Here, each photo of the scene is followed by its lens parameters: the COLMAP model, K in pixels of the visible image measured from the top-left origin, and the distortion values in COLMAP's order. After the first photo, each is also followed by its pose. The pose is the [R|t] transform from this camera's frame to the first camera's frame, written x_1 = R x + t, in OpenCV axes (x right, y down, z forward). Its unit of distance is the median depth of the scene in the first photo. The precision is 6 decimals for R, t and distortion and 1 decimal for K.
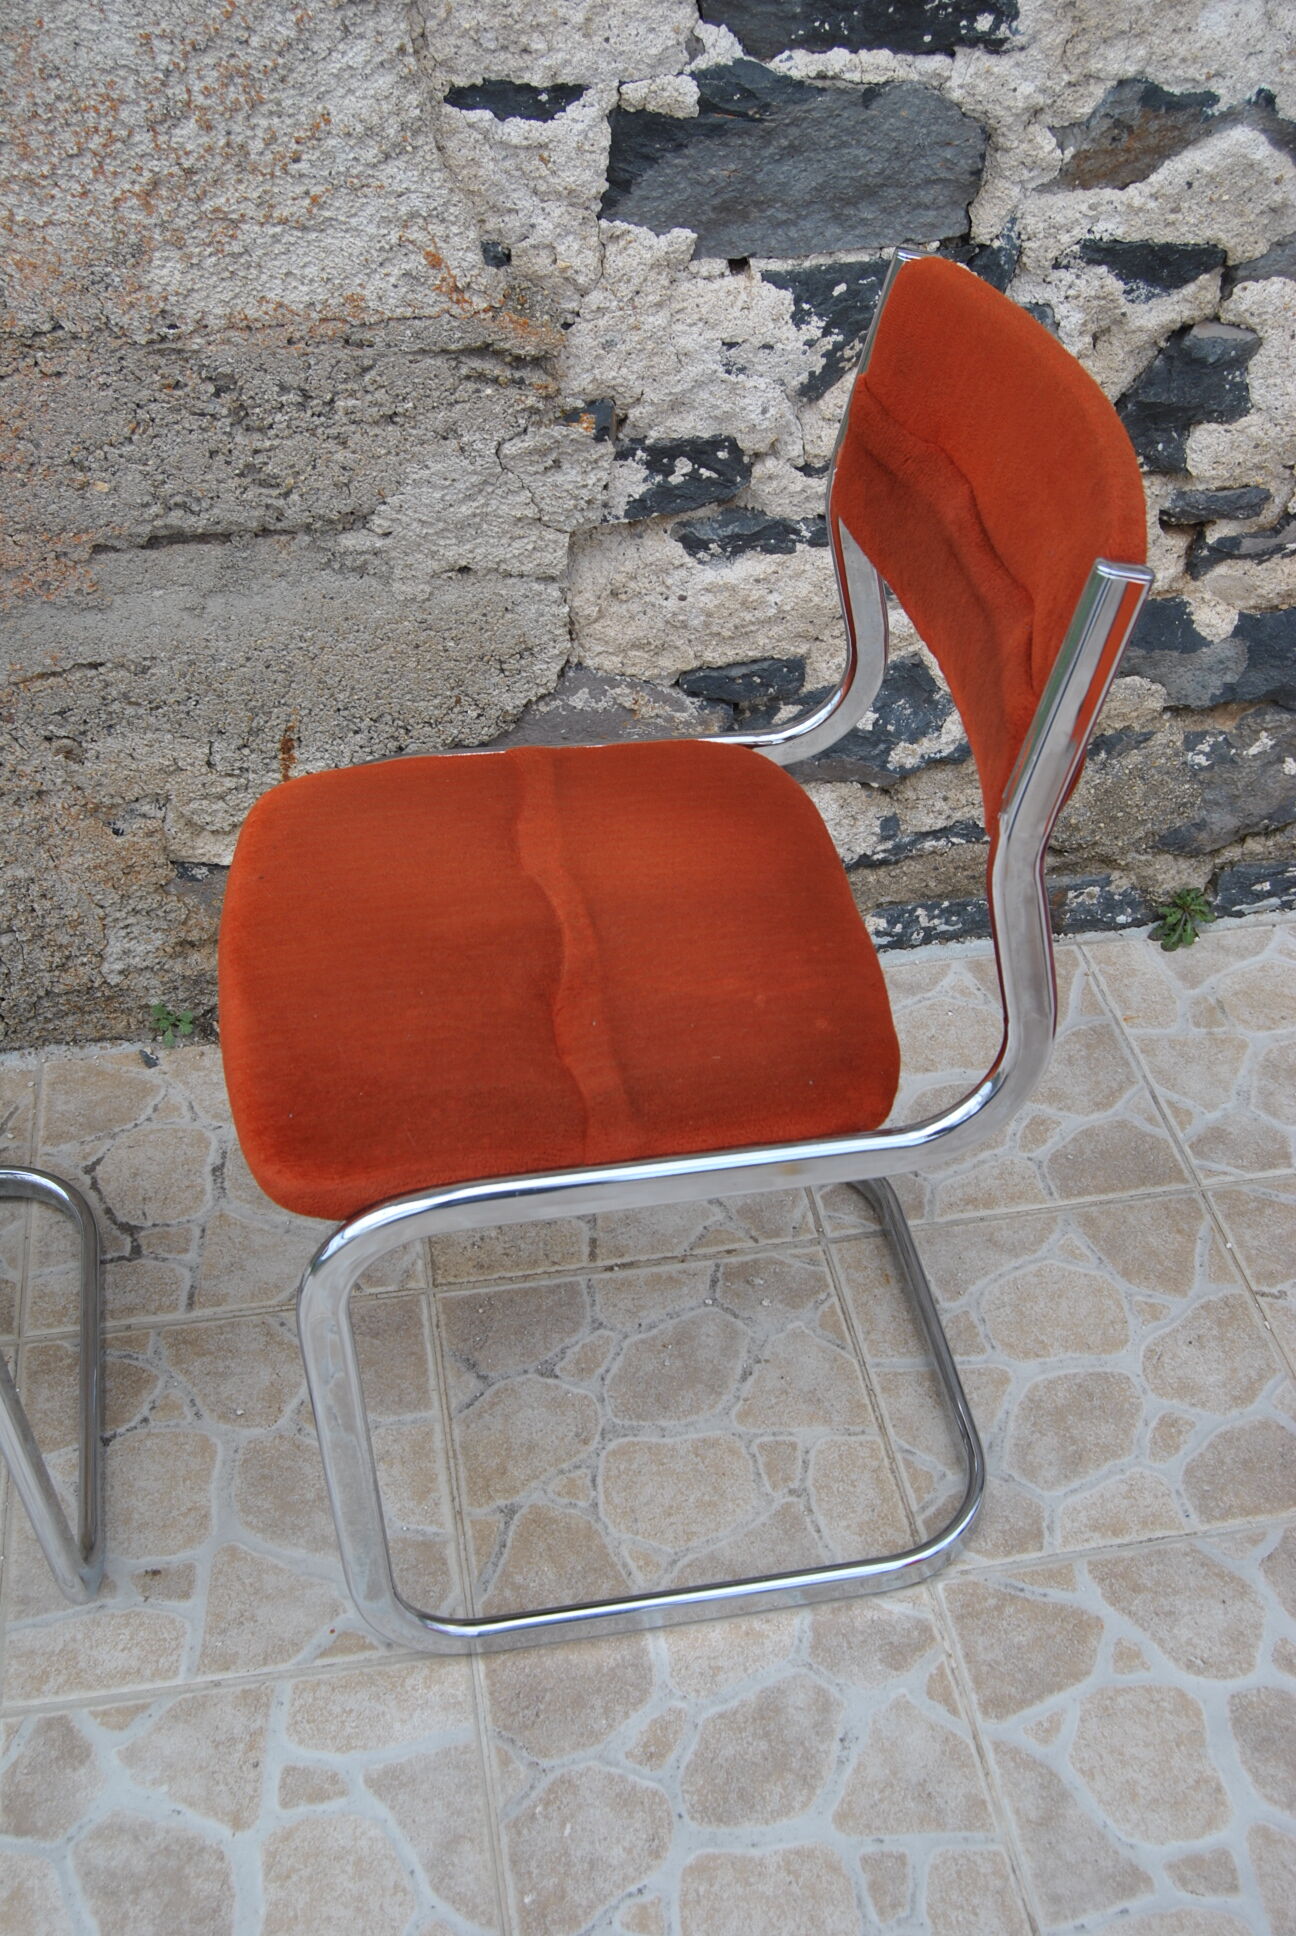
lens RADIAL K [[2069.6, 0, 633.1], [0, 2069.6, 955.3], [0, 0, 1]] dist [-0.069269, 0.028320]
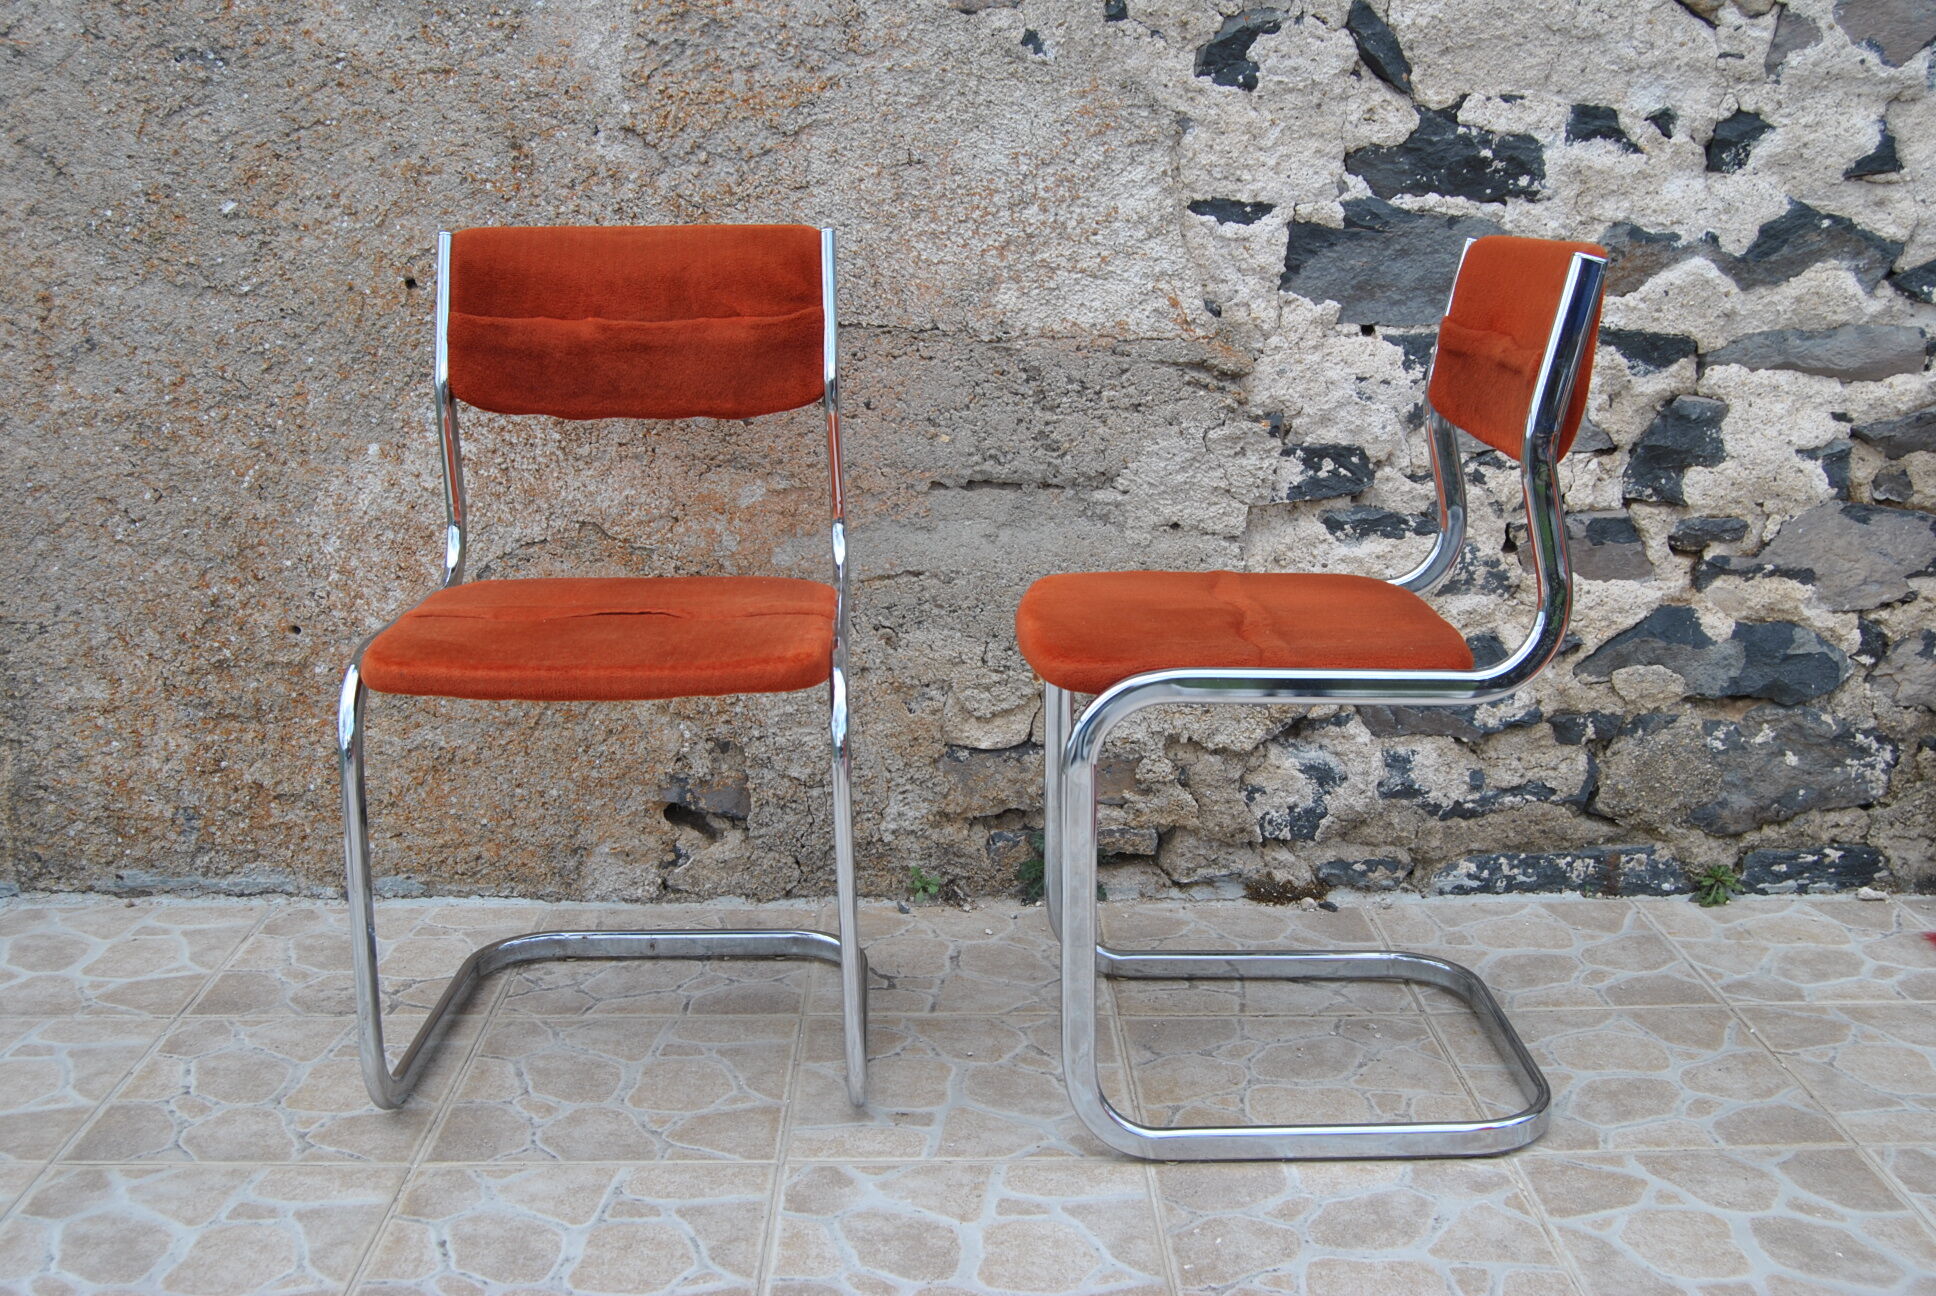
lens RADIAL K [[2069.6, 0, 987.7], [0, 2069.6, 634.8], [0, 0, 1]] dist [-0.069269, 0.028320]
pose [[0.990243, 0.038538, -0.133916, -0.014634], [-0.096299, 0.883863, -0.457726, 0.586771], [0.100724, 0.466156, 0.878950, -0.274867]]
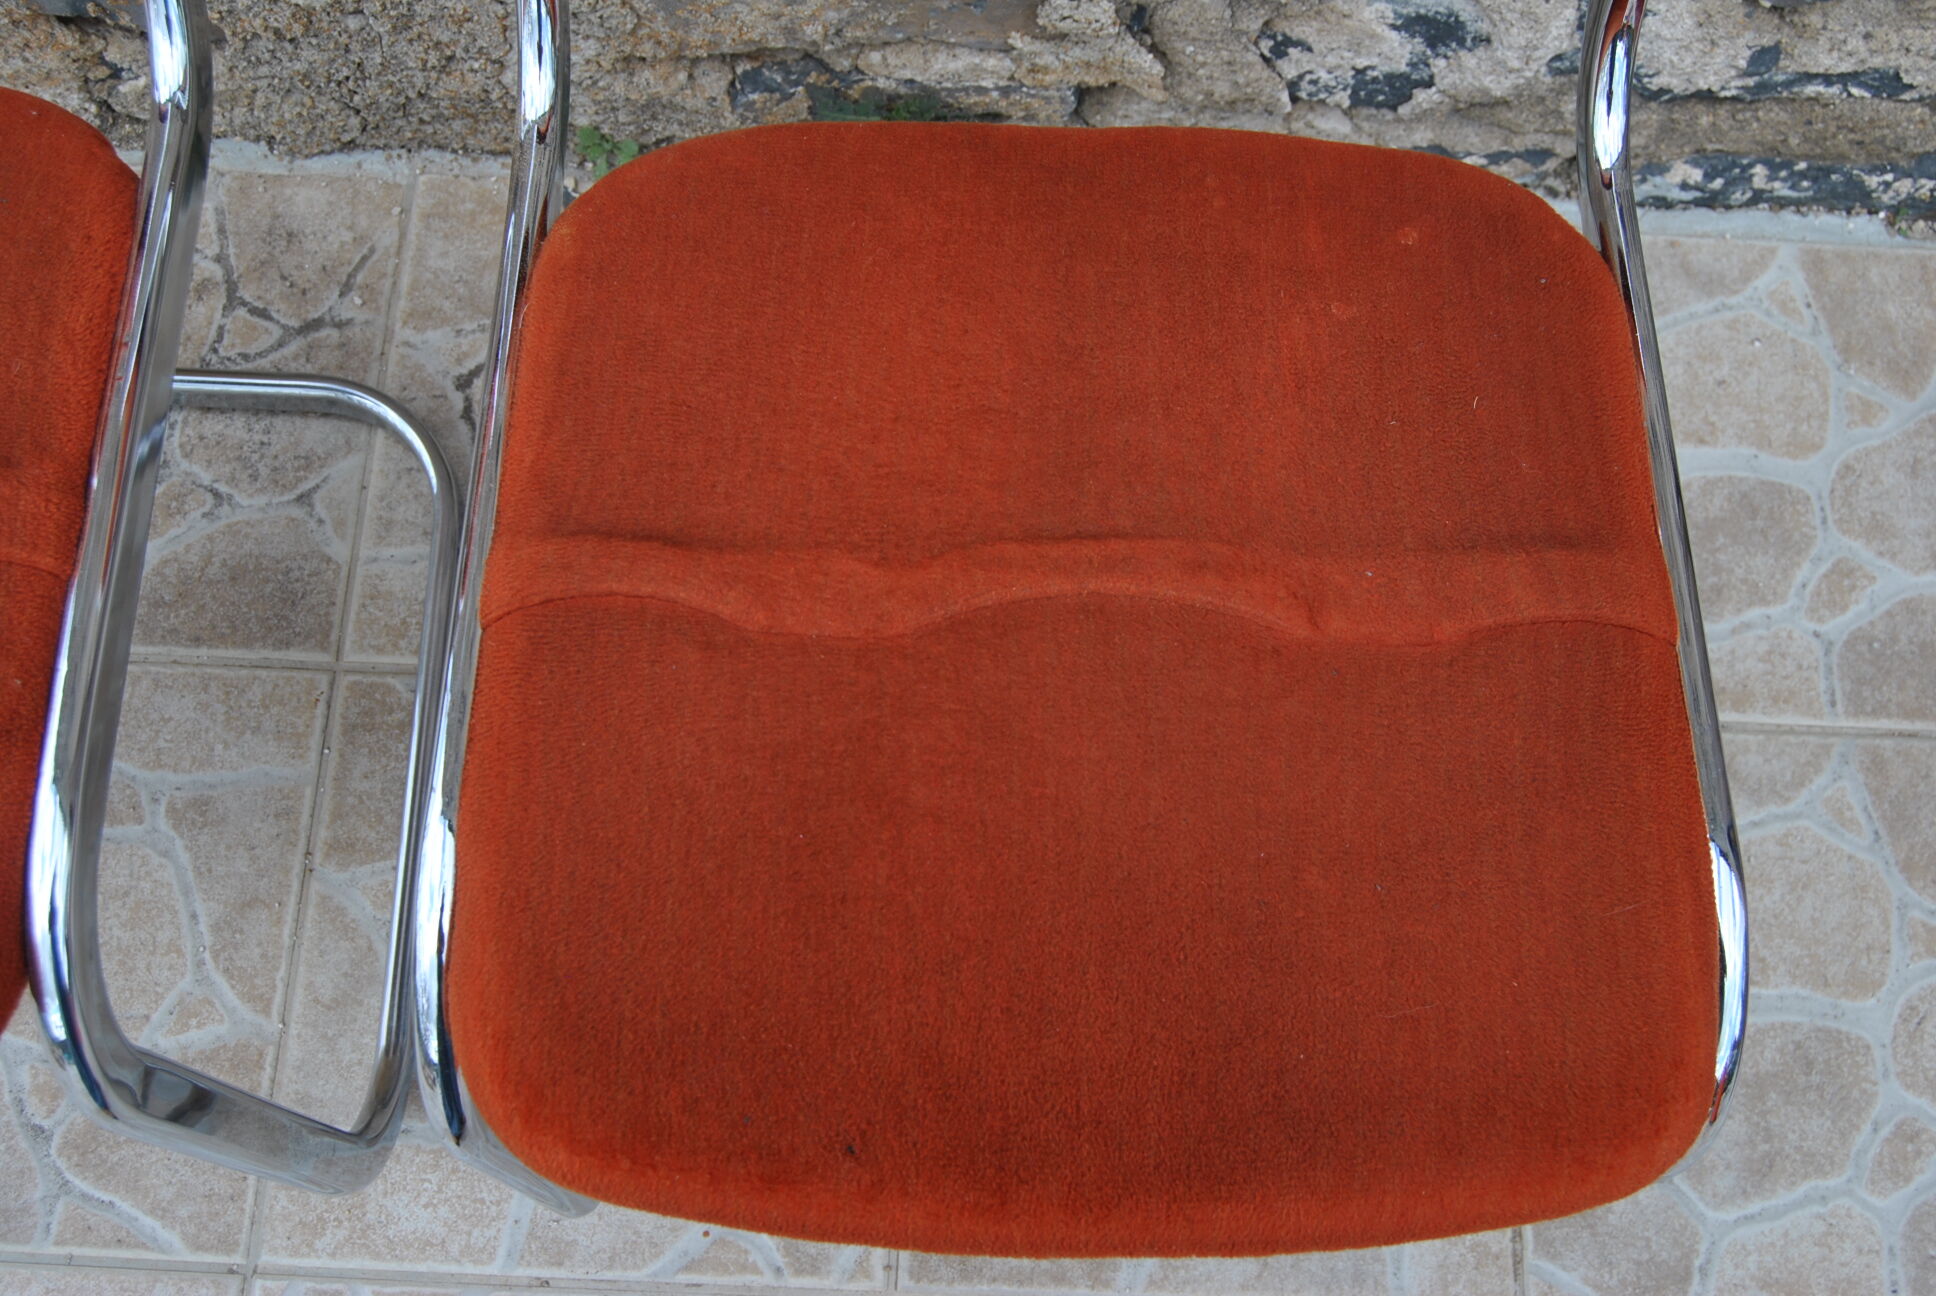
lens RADIAL K [[2069.6, 0, 987.7], [0, 2069.6, 634.8], [0, 0, 1]] dist [-0.069269, 0.028320]
pose [[0.979851, 0.197385, -0.030521, -0.061415], [-0.158225, 0.860369, 0.484489, -0.208834], [0.121890, -0.469898, 0.874265, 0.427412]]
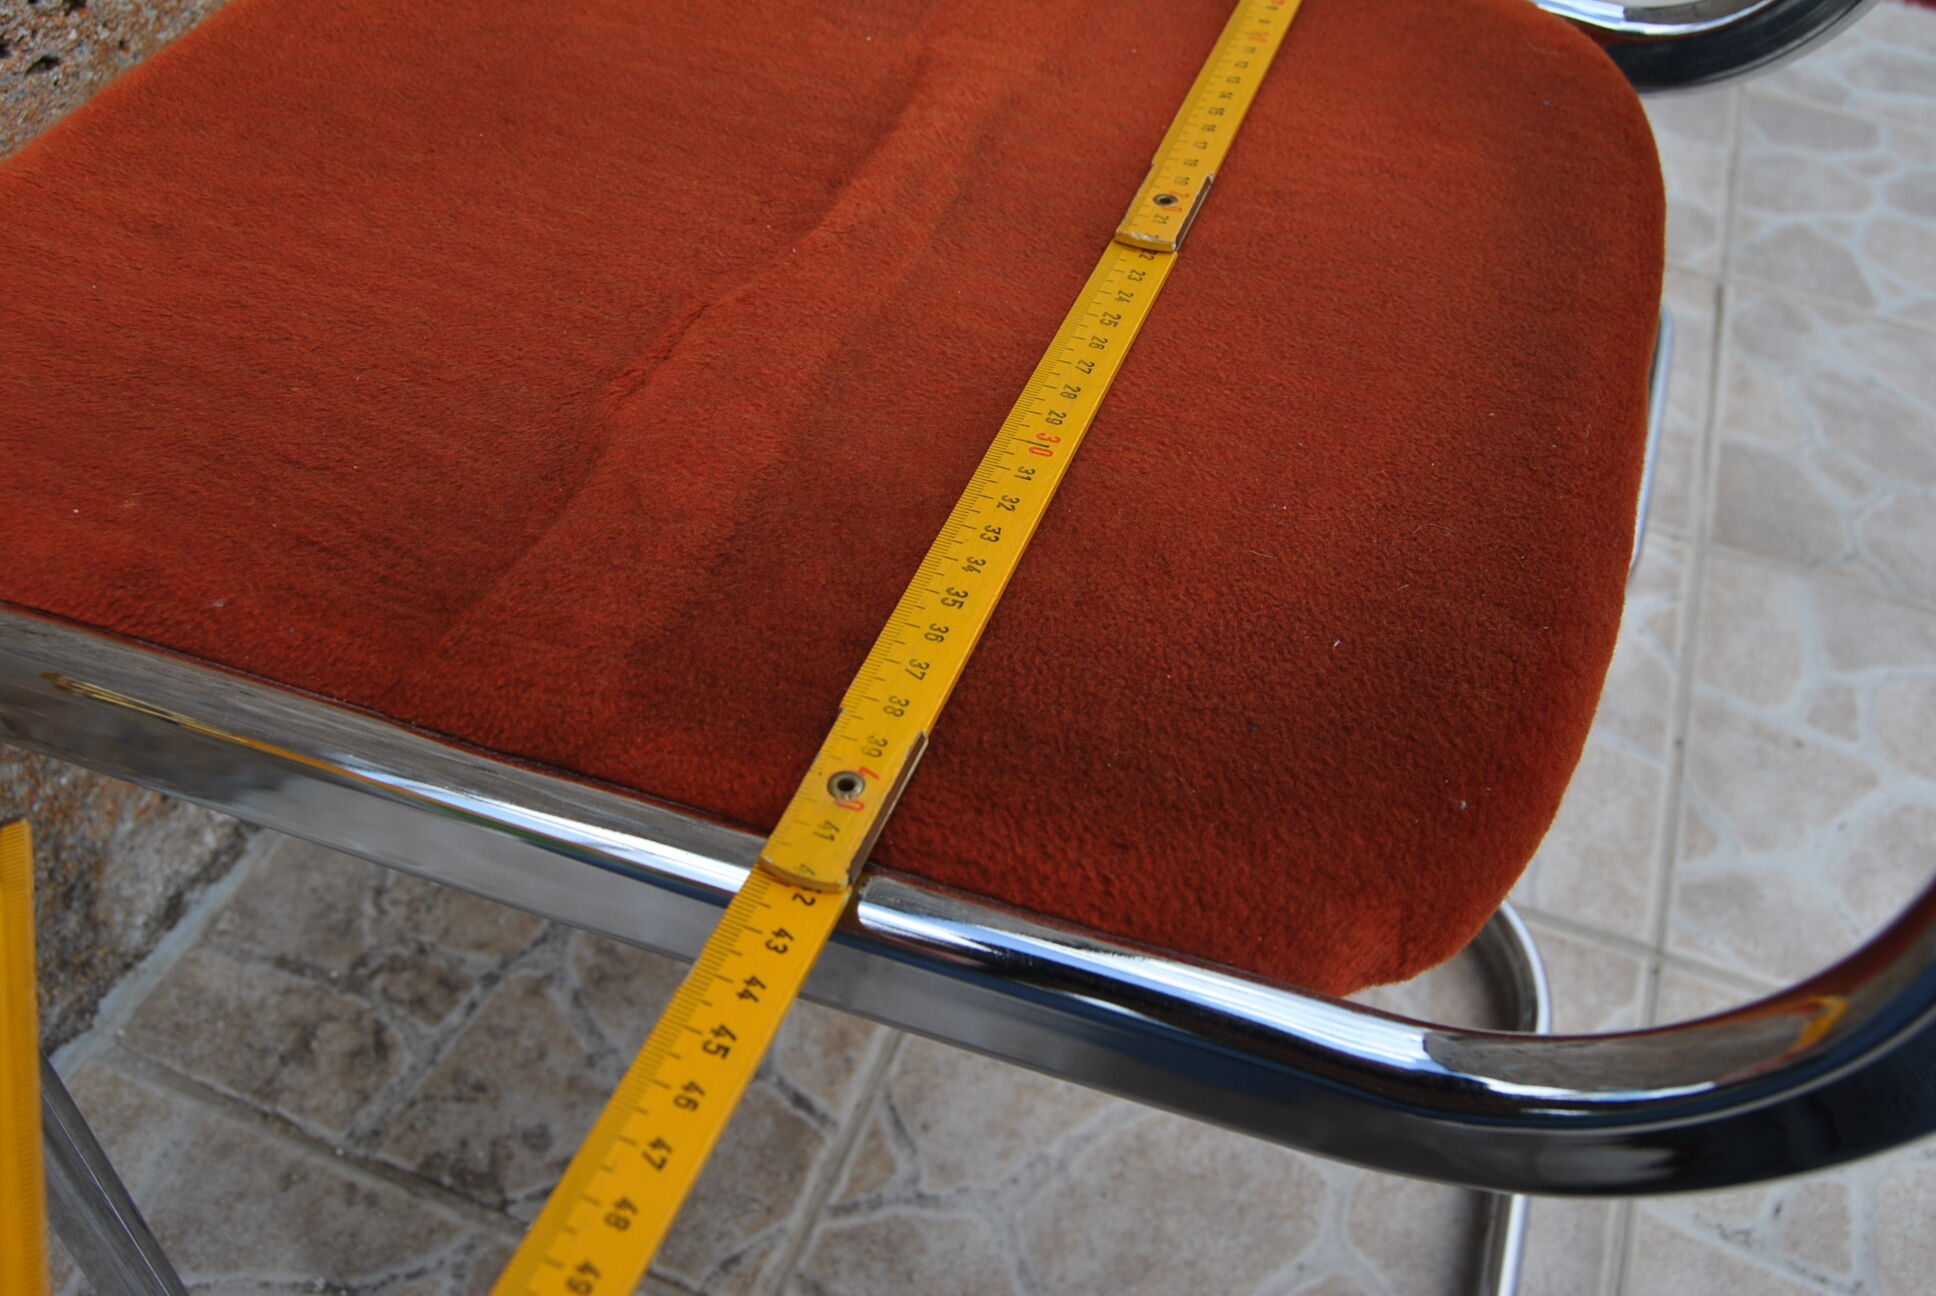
lens RADIAL K [[1752.0, 0, 979.4], [0, 1752.0, 643.0], [0, 0, 1]] dist [-0.087701, 0.038215]
pose [[0.492720, -0.592045, 0.637737, -0.664181], [0.521975, 0.787470, 0.327769, -0.033146], [-0.696254, 0.171384, 0.697035, 0.637149]]
